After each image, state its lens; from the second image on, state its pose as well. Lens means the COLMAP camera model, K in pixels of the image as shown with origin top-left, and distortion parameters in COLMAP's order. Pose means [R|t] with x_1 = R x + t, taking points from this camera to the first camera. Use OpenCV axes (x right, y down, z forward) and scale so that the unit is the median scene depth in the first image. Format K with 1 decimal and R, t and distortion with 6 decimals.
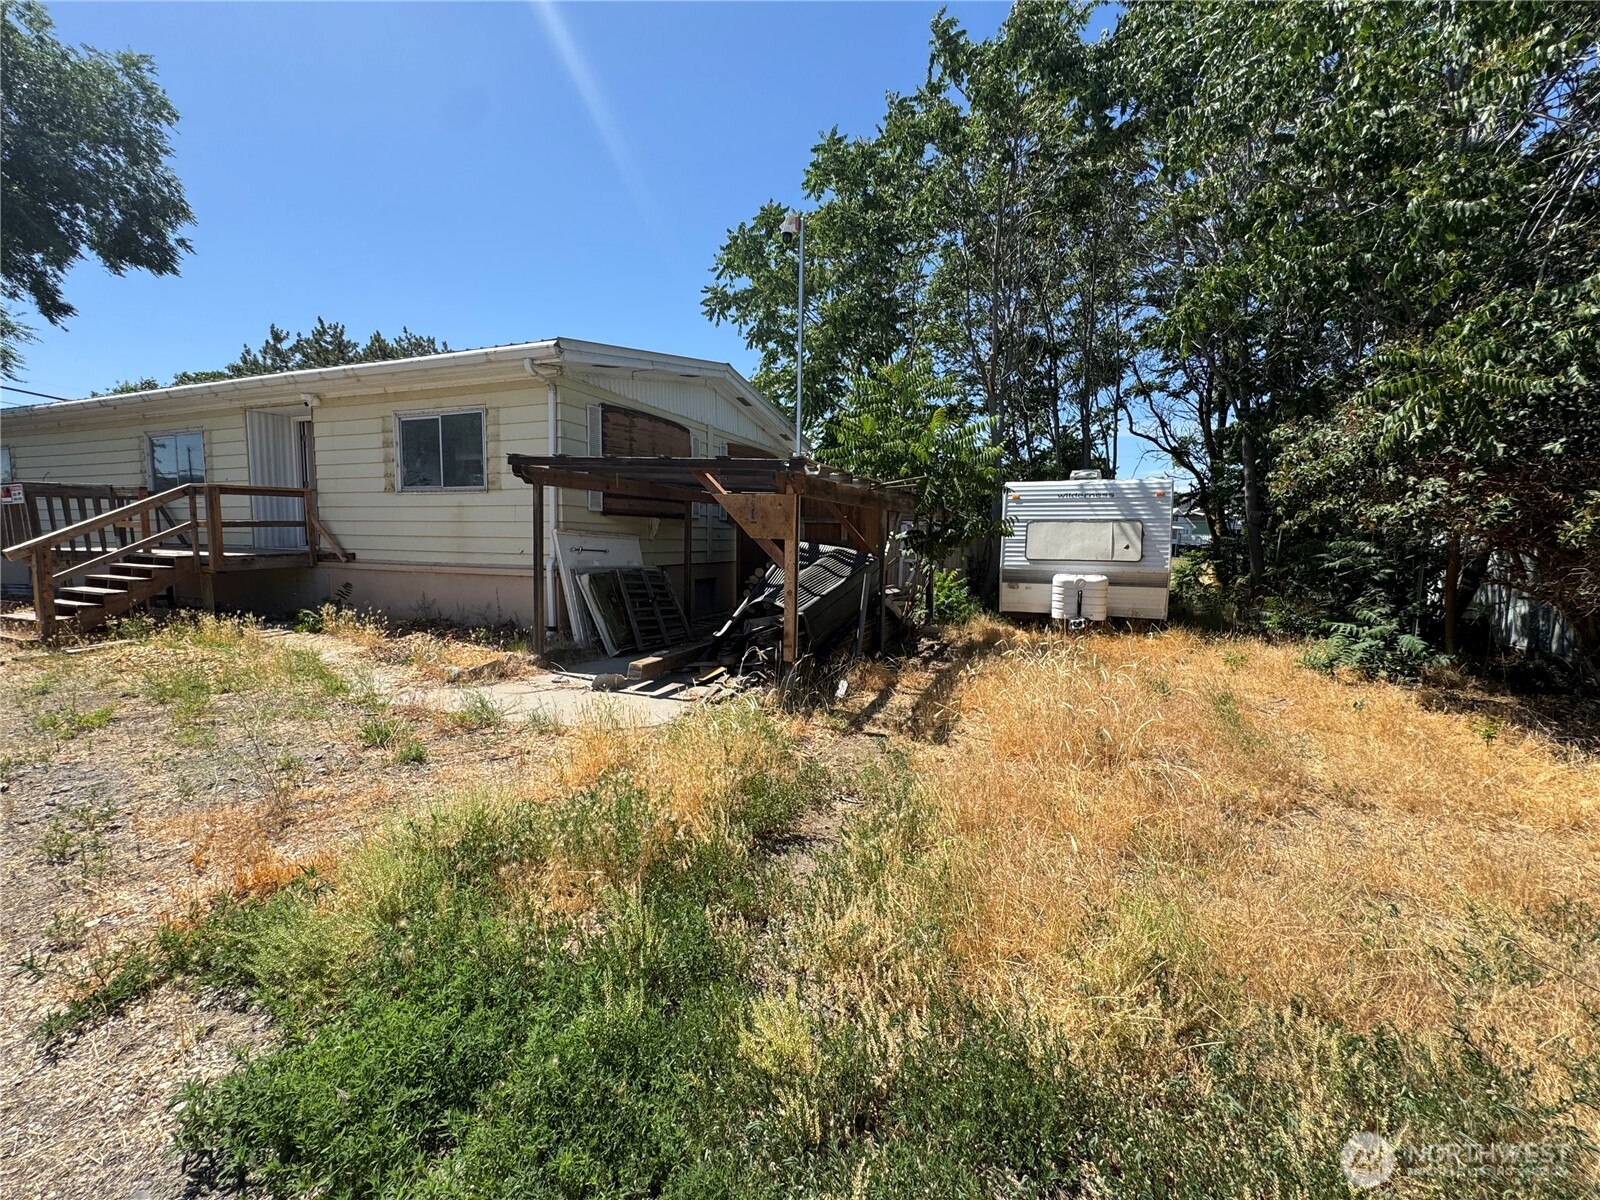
lens RADIAL K [[638.9, 0, 801.1], [0, 638.9, 600.7], [0, 0, 1]] dist [-0.004543, -0.000056]
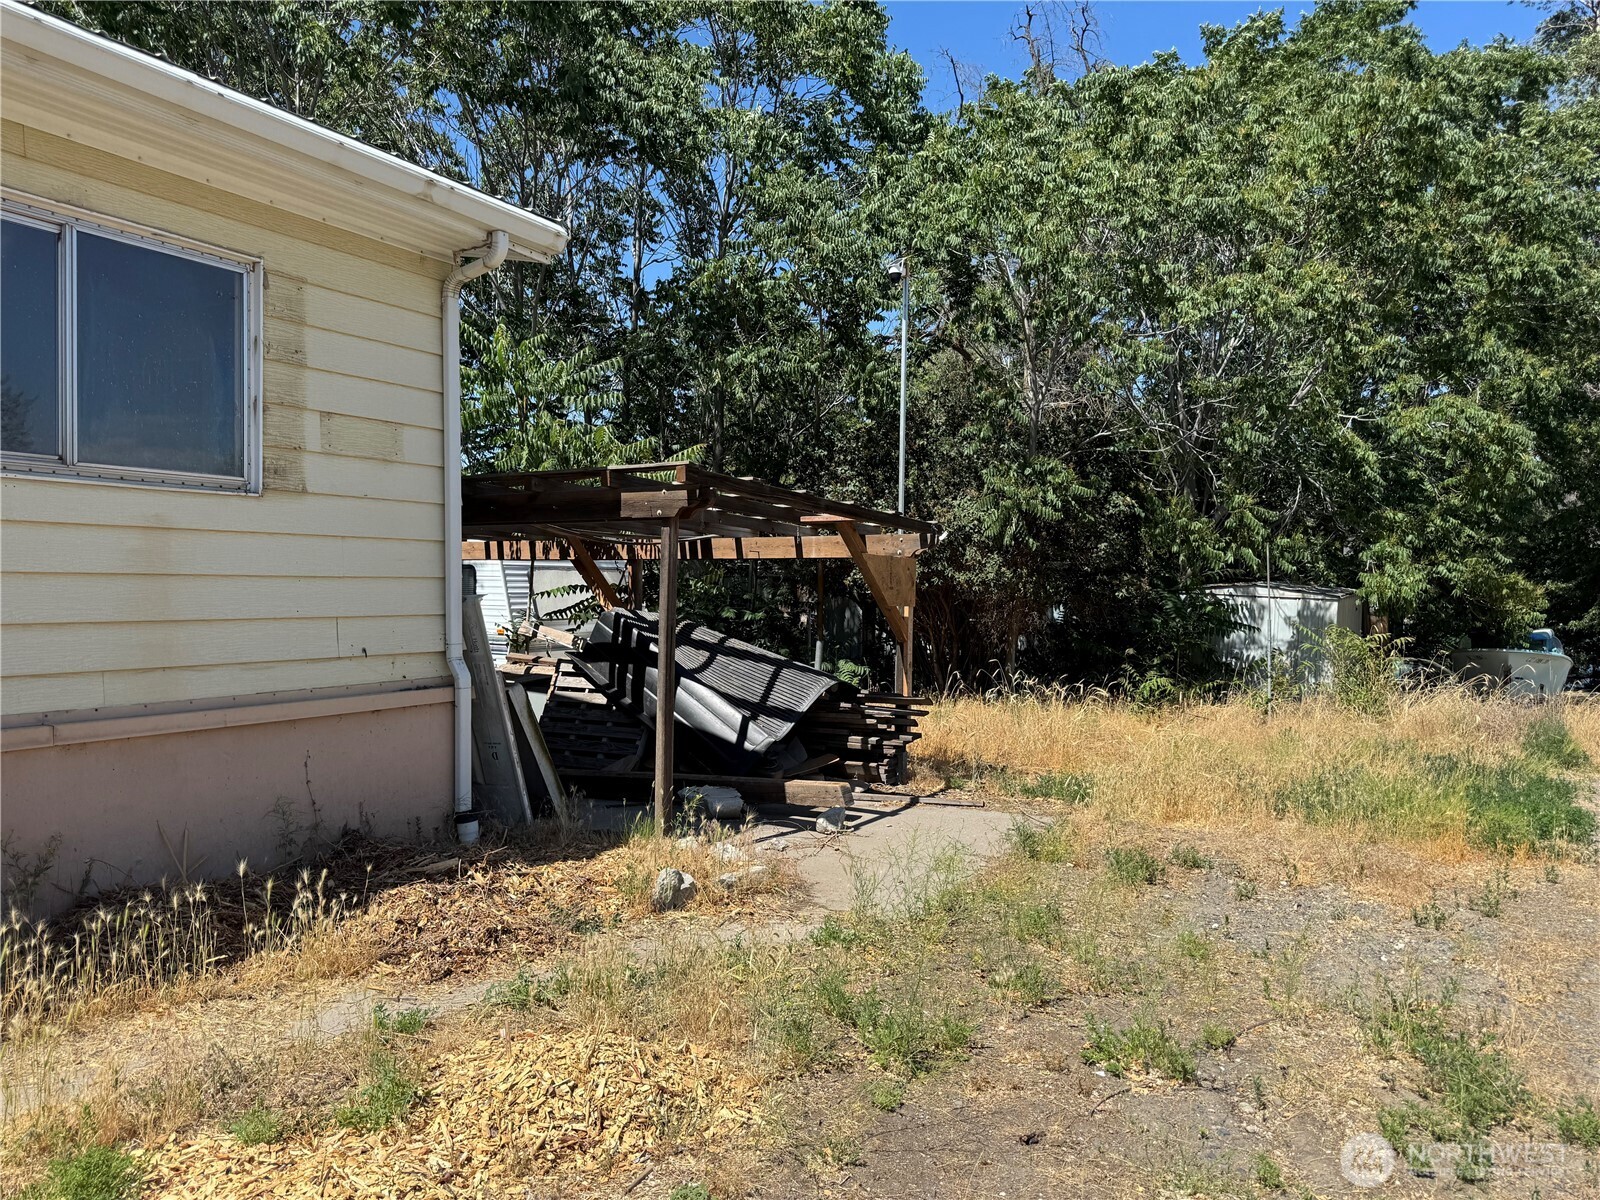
lens RADIAL K [[1127.3, 0, 801.5], [0, 1127.3, 604.9], [0, 0, 1]] dist [0.113089, -0.151207]
pose [[0.152143, -0.029598, 0.987915, -1.016405], [0.087703, 0.996013, 0.016334, -0.085376], [-0.984460, 0.084158, 0.154132, 0.560547]]
